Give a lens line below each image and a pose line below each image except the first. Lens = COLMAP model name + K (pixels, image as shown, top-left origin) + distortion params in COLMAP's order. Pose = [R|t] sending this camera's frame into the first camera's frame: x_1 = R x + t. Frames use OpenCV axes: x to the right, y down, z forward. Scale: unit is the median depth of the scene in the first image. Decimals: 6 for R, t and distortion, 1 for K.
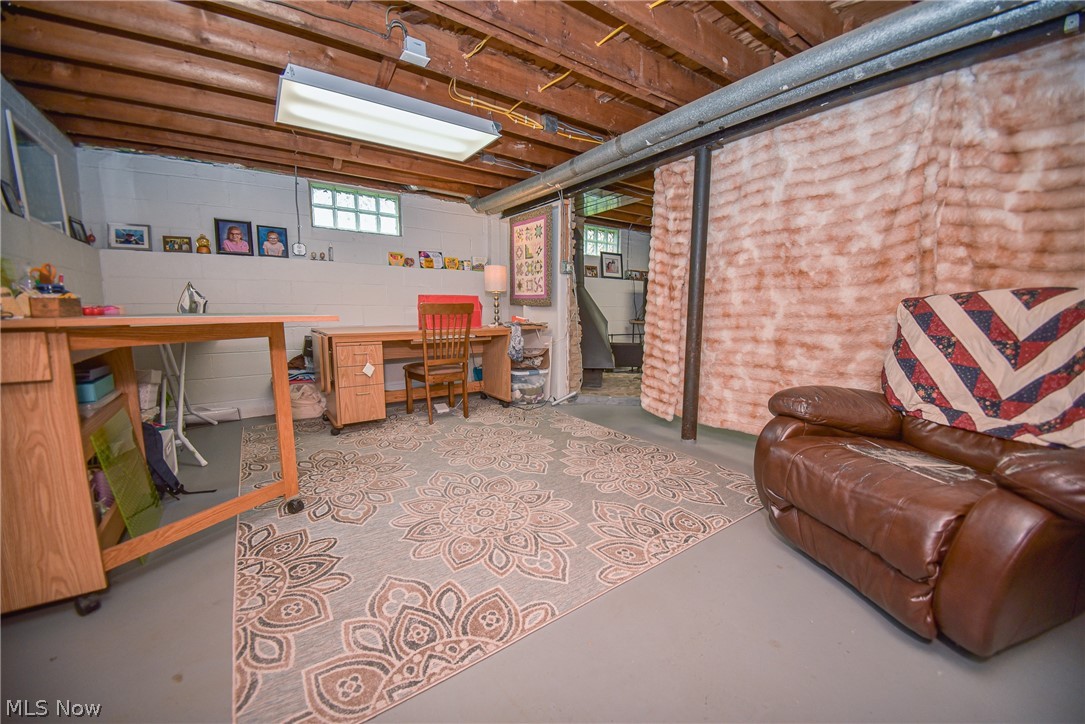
lens RADIAL K [[406.0, 0, 542.5], [0, 406.0, 362.0], [0, 0, 1]] dist [-0.002151, -0.012880]
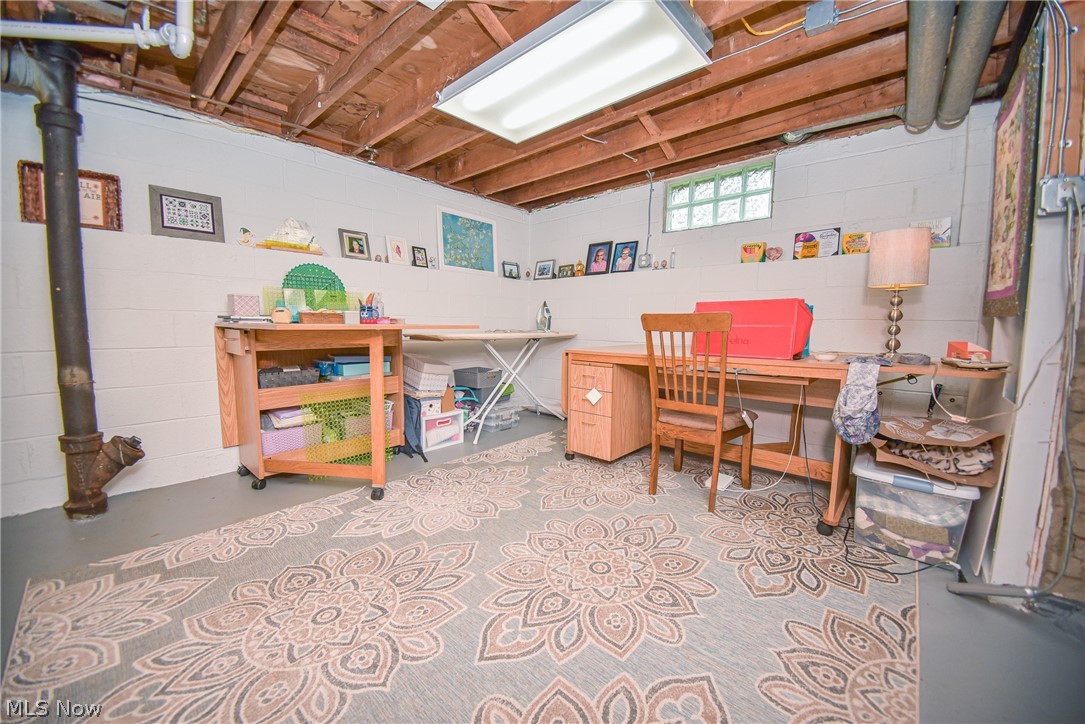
lens RADIAL K [[406.0, 0, 542.5], [0, 406.0, 362.0], [0, 0, 1]] dist [-0.002151, -0.012880]
pose [[0.220570, 0.092792, -0.970947, 0.298145], [-0.130661, 0.989303, 0.064864, -0.077965], [0.966580, 0.112558, 0.230335, 0.604441]]
